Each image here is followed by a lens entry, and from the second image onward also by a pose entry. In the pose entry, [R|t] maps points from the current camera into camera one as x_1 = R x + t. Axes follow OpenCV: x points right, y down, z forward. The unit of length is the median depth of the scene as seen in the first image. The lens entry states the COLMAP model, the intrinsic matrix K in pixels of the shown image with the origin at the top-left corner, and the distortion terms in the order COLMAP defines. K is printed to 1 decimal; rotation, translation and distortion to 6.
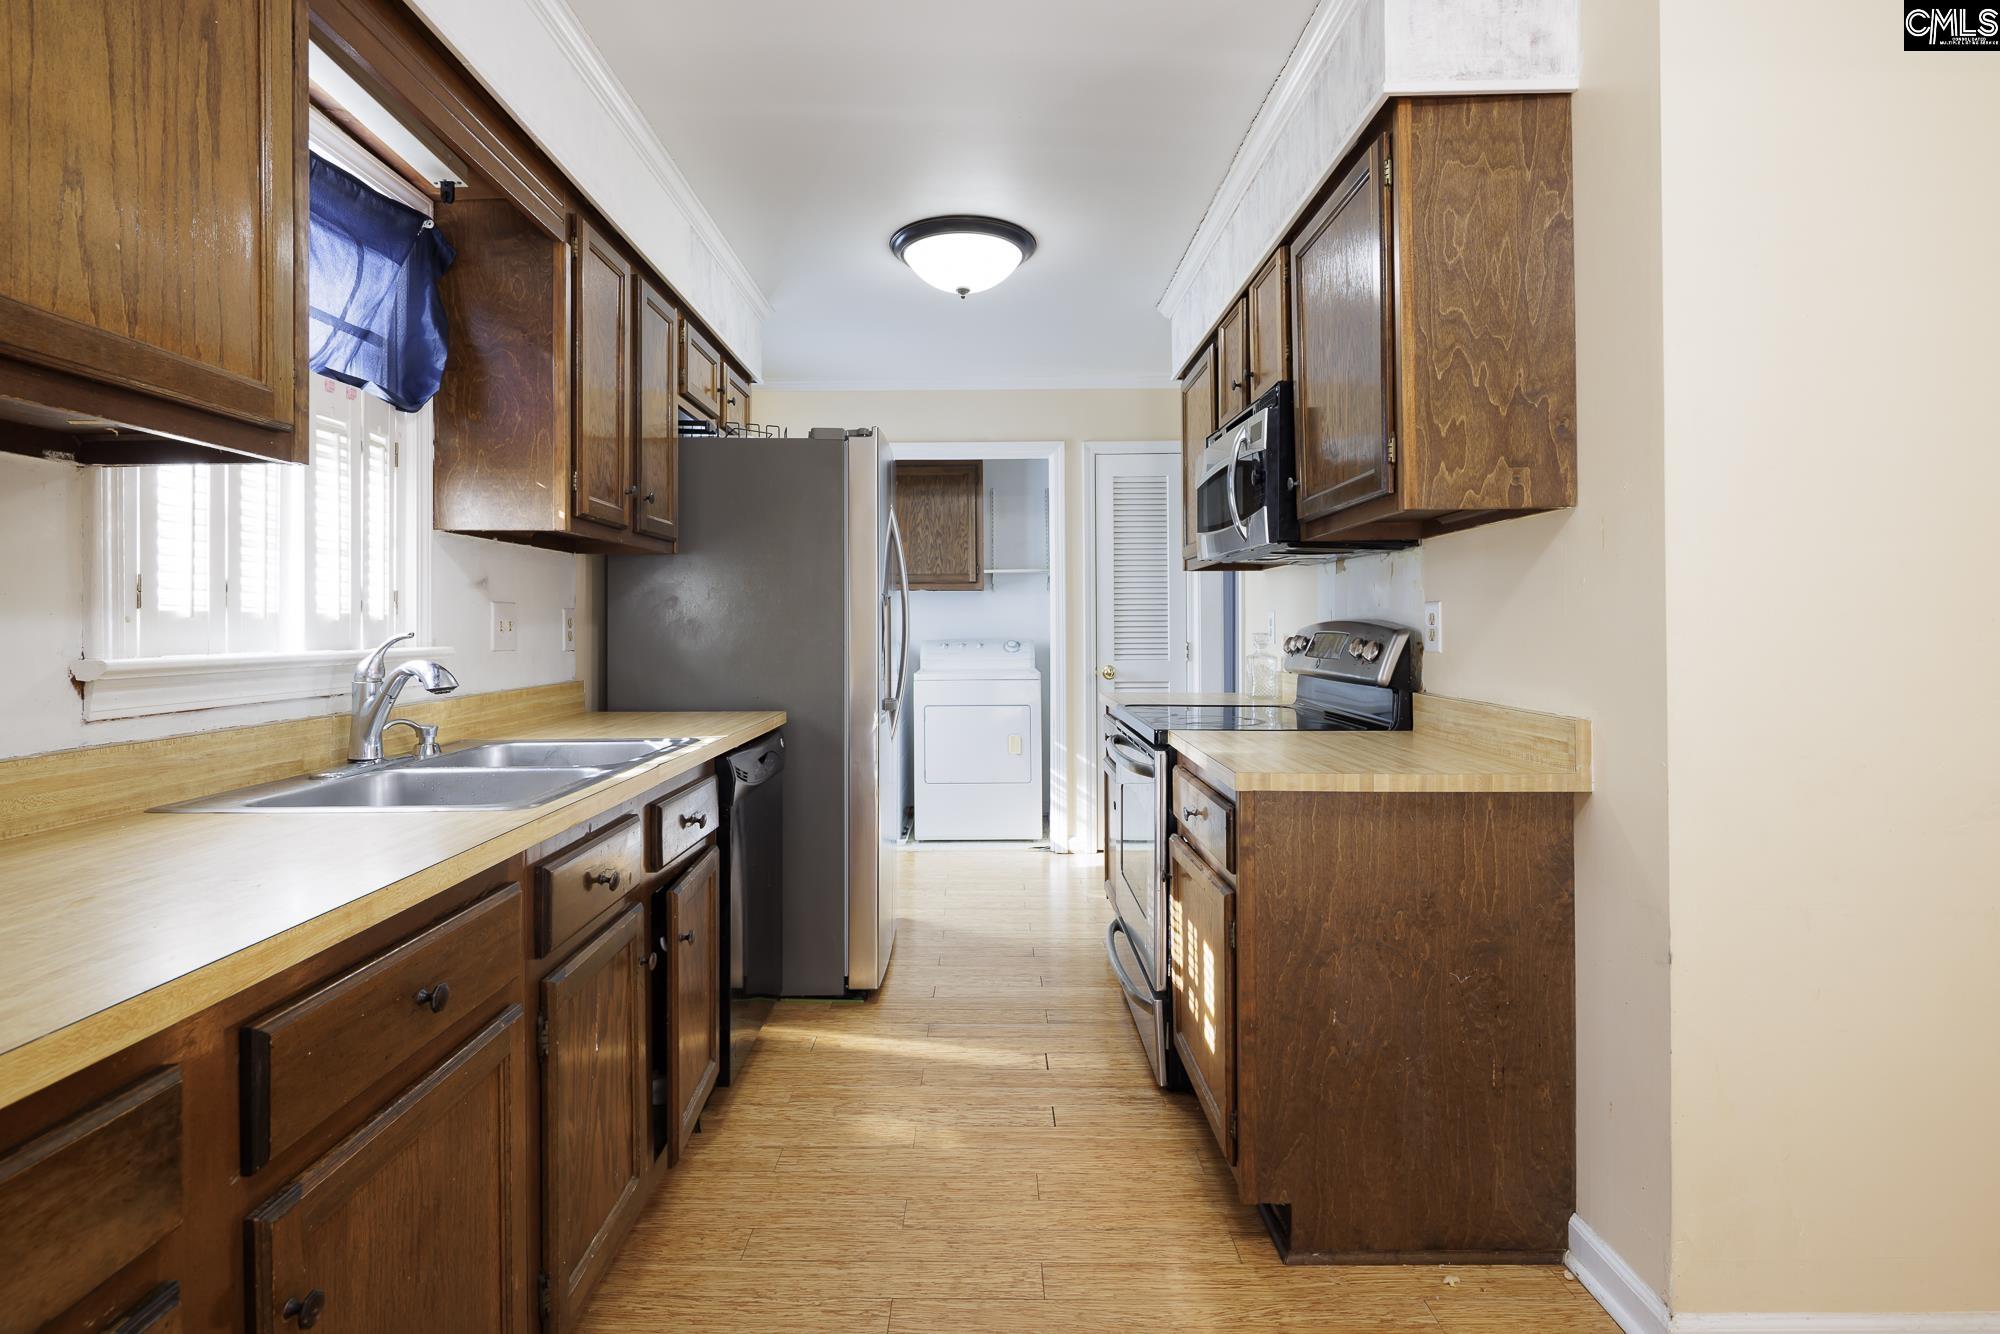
lens RADIAL K [[957.6, 0, 986.9], [0, 957.6, 624.1], [0, 0, 1]] dist [0.001238, -0.002383]
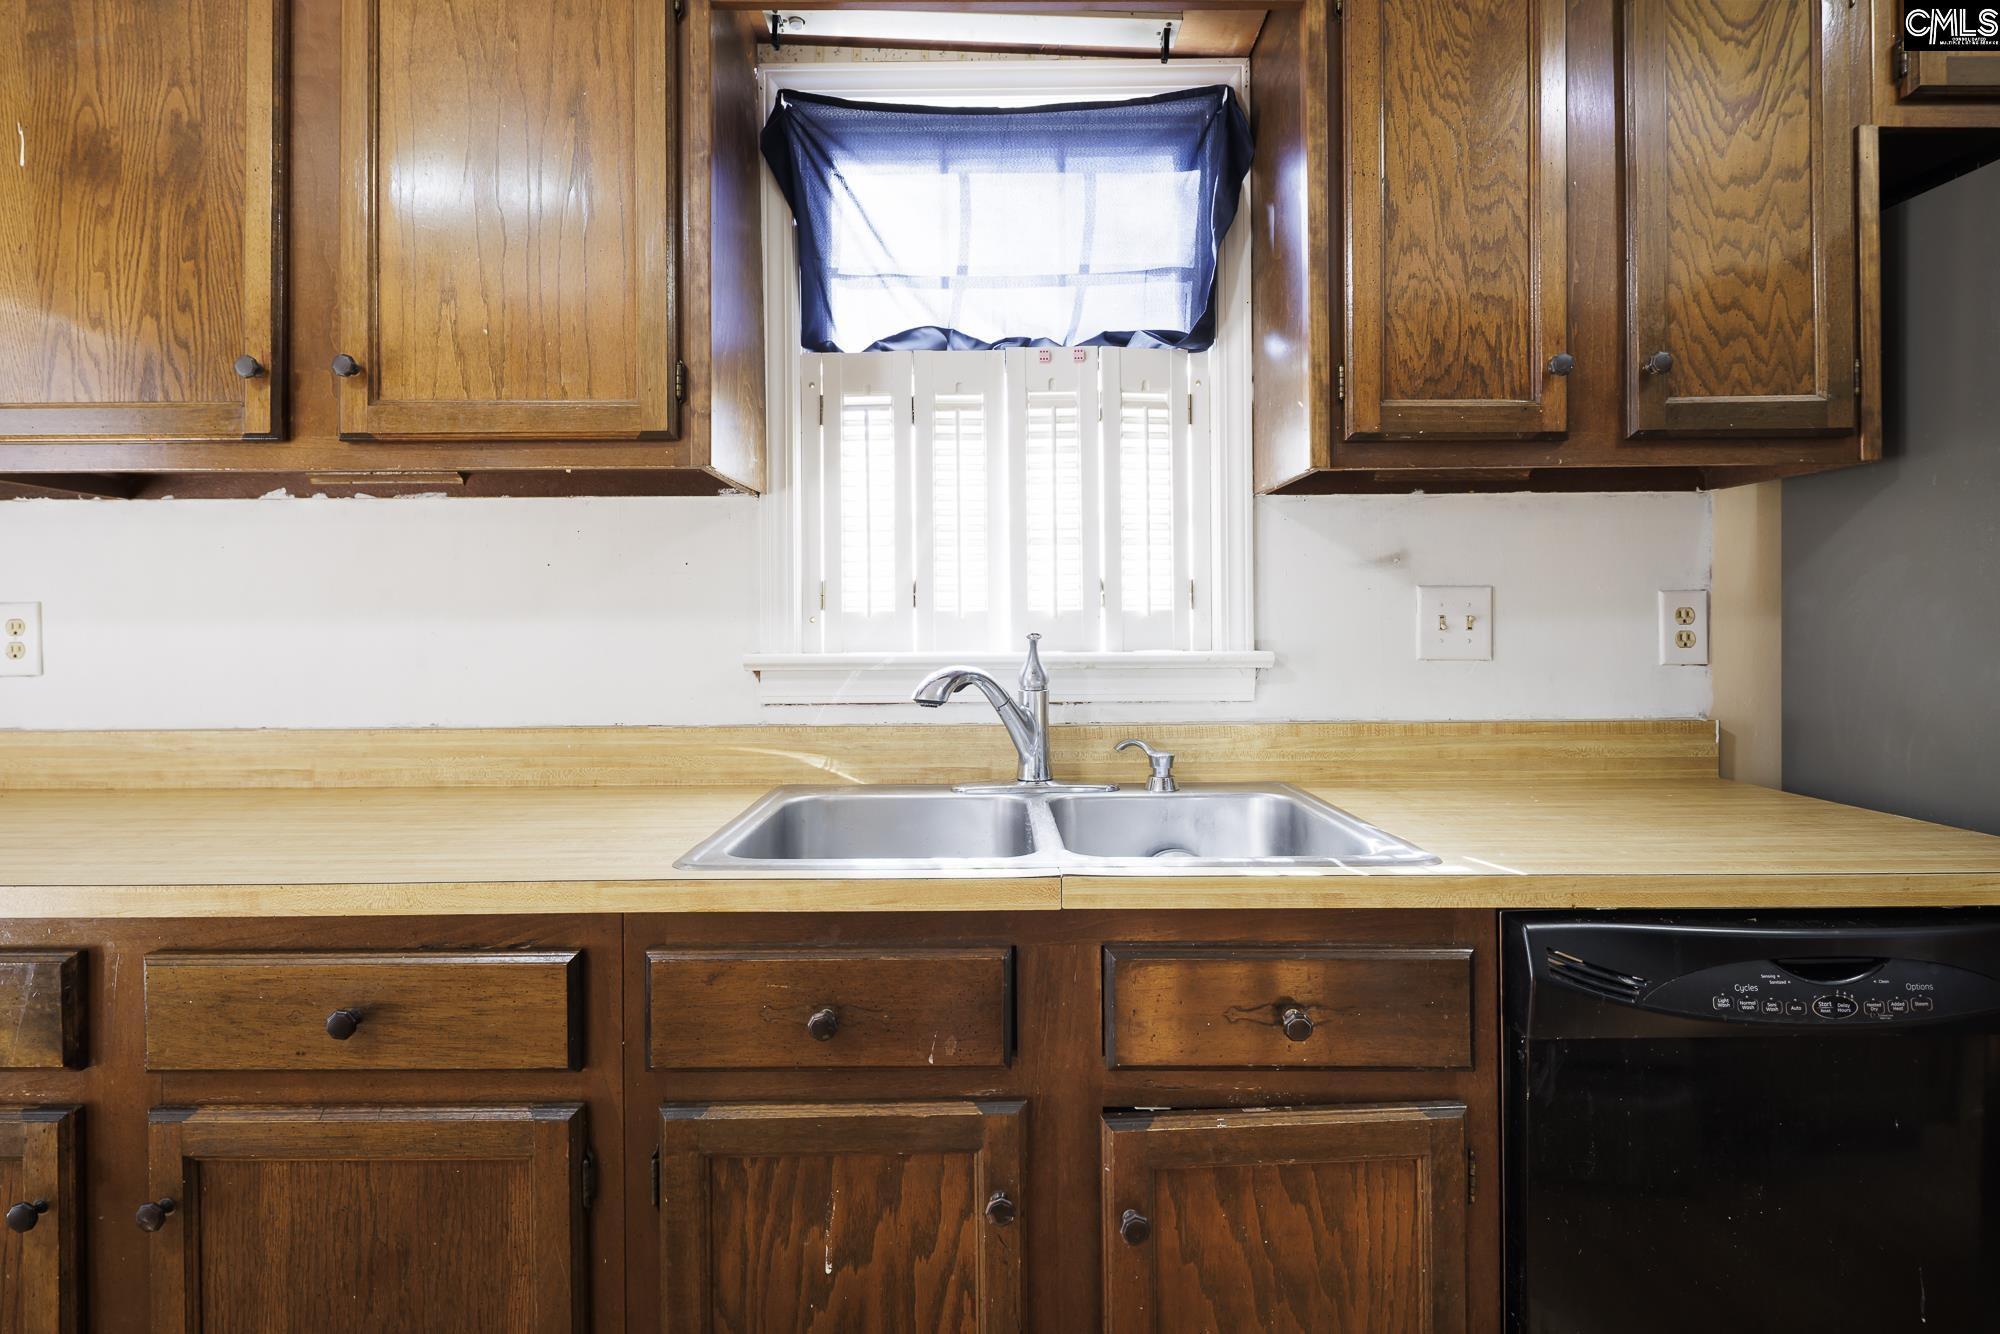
lens RADIAL K [[957.6, 0, 1061.1], [0, 957.6, 631.4], [0, 0, 1]] dist [0.001238, -0.002383]
pose [[-0.015068, 0.003776, -0.999879, 0.183426], [0.007816, 0.999963, 0.003658, 0.004161], [0.999856, -0.007760, -0.015097, 0.903836]]
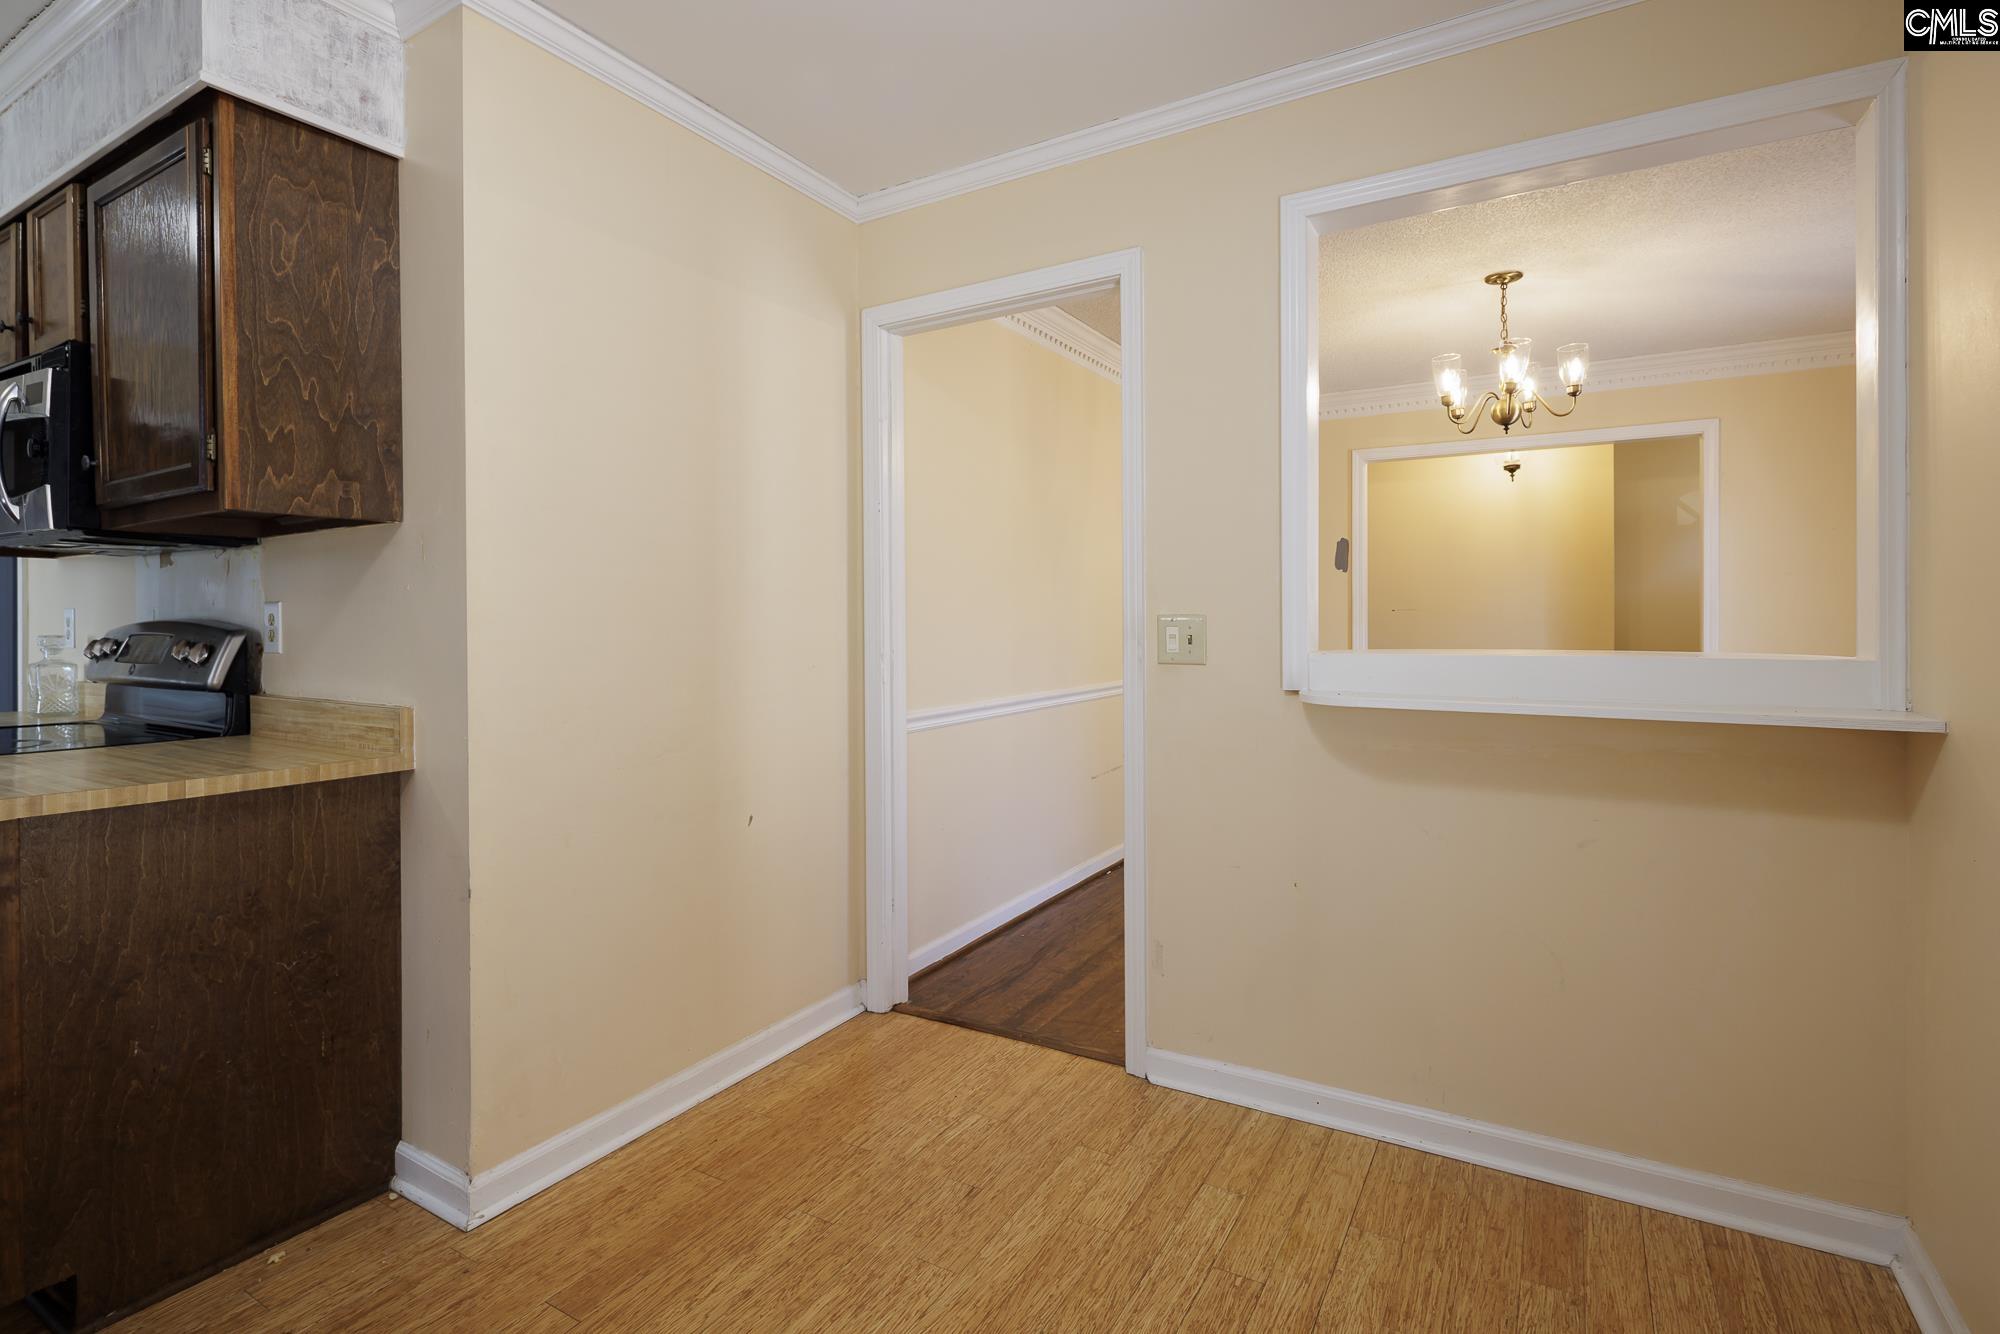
lens RADIAL K [[957.6, 0, 966.9], [0, 957.6, 623.7], [0, 0, 1]] dist [0.001238, -0.002383]
pose [[0.516403, 0.000791, 0.856345, -0.015828], [-0.000350, 1.000000, -0.000712, -0.000765], [-0.856345, 0.000068, 0.516403, -0.168246]]
